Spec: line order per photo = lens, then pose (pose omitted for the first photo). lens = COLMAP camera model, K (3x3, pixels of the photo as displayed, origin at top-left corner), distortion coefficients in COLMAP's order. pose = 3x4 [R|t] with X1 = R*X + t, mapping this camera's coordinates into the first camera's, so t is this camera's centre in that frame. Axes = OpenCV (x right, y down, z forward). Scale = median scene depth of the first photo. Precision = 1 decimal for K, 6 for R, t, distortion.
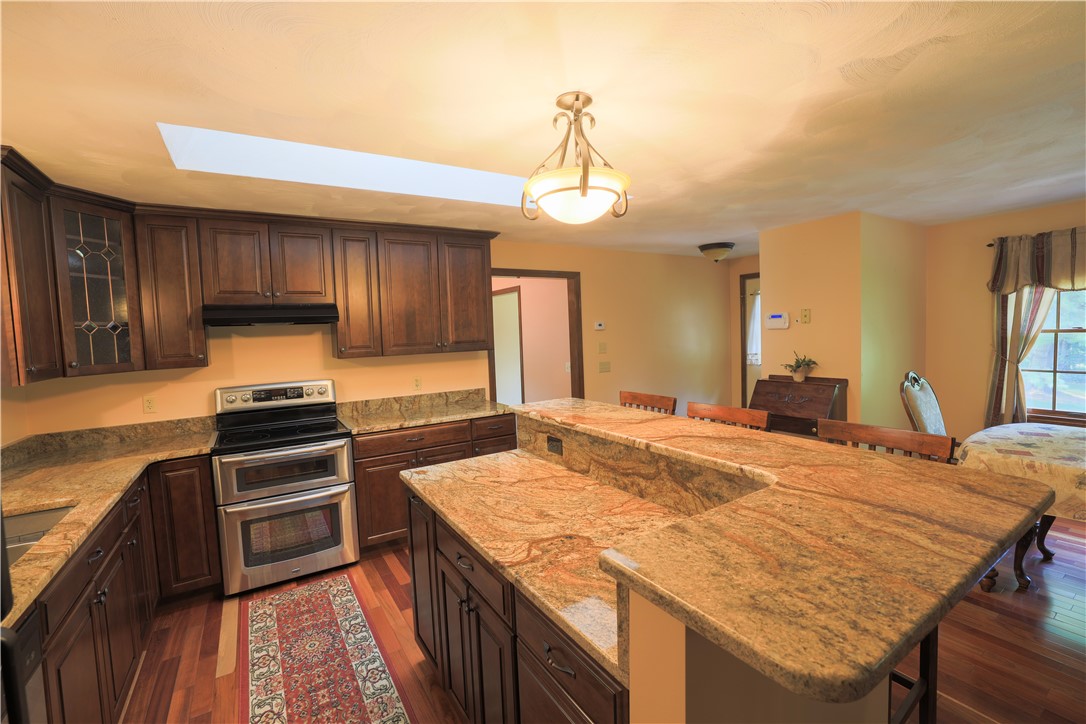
lens RADIAL K [[462.9, 0, 539.6], [0, 462.9, 356.5], [0, 0, 1]] dist [-0.034484, 0.008468]
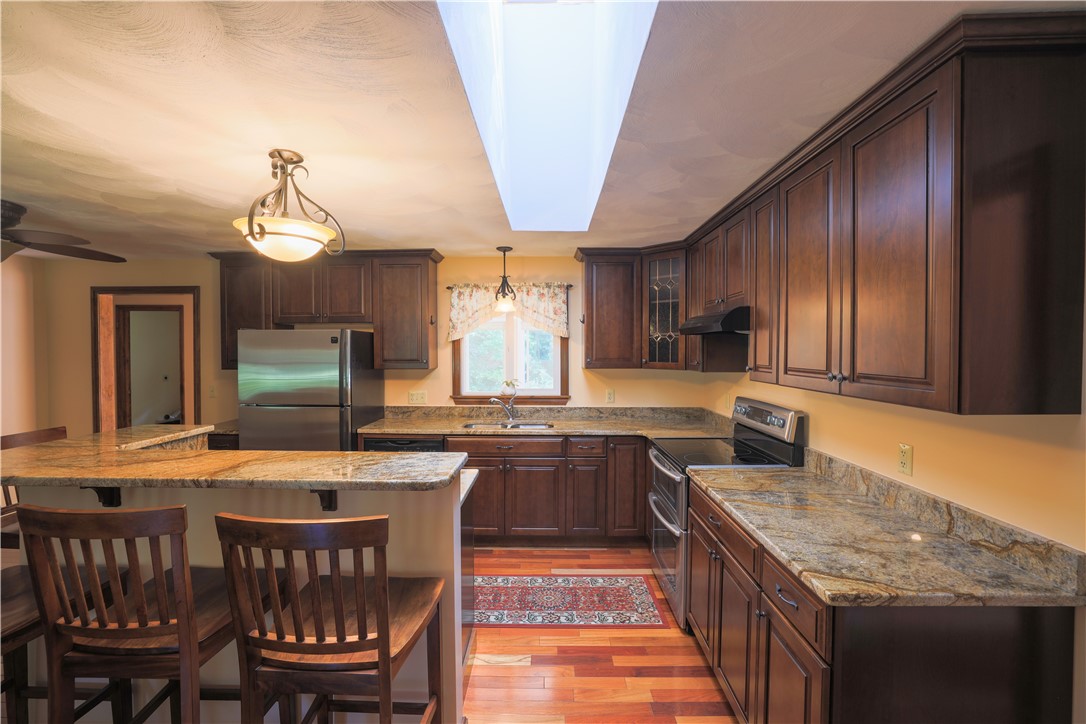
lens RADIAL K [[462.9, 0, 537.2], [0, 462.9, 361.7], [0, 0, 1]] dist [-0.034484, 0.008468]
pose [[-0.558477, 0.058923, -0.827425, 0.396869], [-0.025598, 0.995775, 0.088189, -0.087940], [0.829125, 0.070432, -0.554609, 1.257246]]
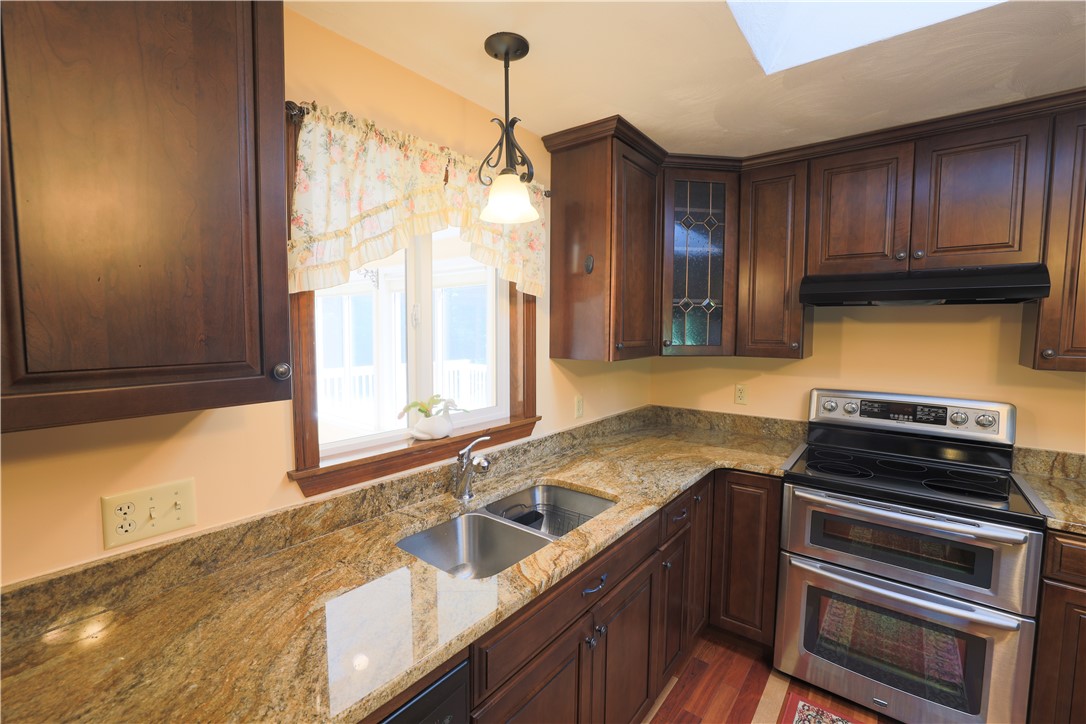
lens RADIAL K [[462.9, 0, 532.4], [0, 462.9, 358.6], [0, 0, 1]] dist [-0.034484, 0.008468]
pose [[0.323859, 0.103183, -0.940462, -0.158675], [-0.071820, 0.993848, 0.084308, -0.010112], [0.943375, 0.040240, 0.329277, 0.324992]]
